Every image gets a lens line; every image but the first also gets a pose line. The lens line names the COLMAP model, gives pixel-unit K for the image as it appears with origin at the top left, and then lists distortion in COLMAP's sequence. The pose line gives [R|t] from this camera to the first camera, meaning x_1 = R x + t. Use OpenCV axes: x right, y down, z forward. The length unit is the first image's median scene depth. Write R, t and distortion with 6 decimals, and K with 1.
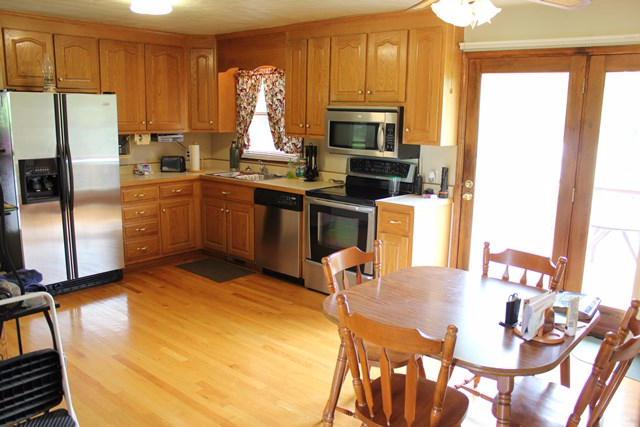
lens RADIAL K [[529.2, 0, 323.4], [0, 529.2, 213.0], [0, 0, 1]] dist [-0.100829, 0.029331]
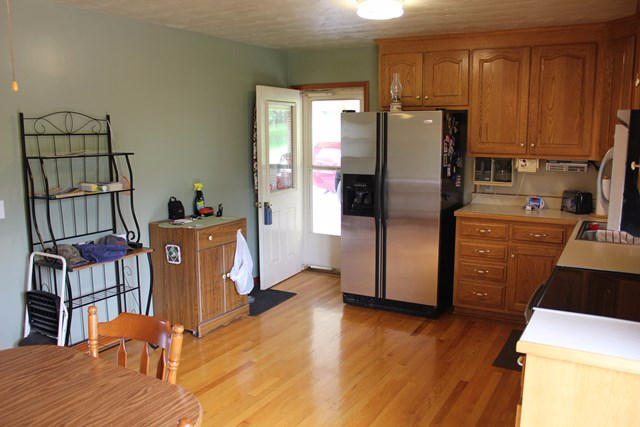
lens RADIAL K [[529.2, 0, 323.2], [0, 529.2, 215.6], [0, 0, 1]] dist [-0.100829, 0.029331]
pose [[0.210393, 0.131333, -0.968755, 0.427413], [-0.181346, 0.978980, 0.093335, -0.095229], [0.960650, 0.156043, 0.229787, 0.601158]]
